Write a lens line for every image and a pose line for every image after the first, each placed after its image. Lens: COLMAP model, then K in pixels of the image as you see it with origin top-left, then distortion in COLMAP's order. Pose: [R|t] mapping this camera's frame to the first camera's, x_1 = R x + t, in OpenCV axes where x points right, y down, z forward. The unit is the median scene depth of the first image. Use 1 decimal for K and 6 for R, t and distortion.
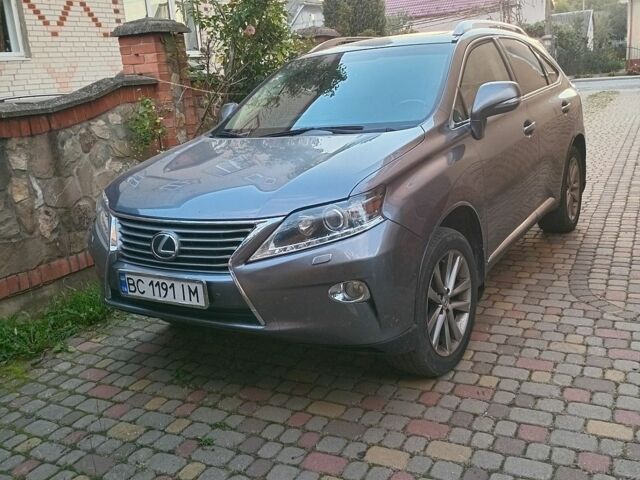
lens RADIAL K [[642.9, 0, 320.0], [0, 642.9, 240.0], [0, 0, 1]] dist [0.016988, -0.005941]
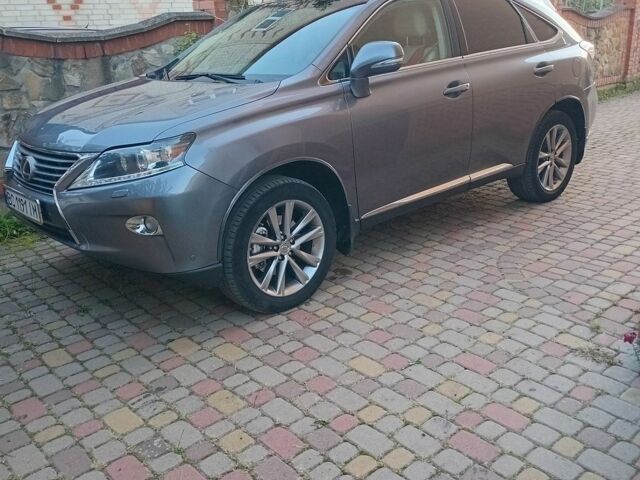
lens RADIAL K [[642.9, 0, 320.0], [0, 642.9, 240.0], [0, 0, 1]] dist [0.016988, -0.005941]
pose [[0.938706, 0.162786, -0.303861, 0.419780], [-0.131918, 0.984015, 0.119634, -0.028874], [0.318479, -0.072217, 0.945175, -0.045698]]
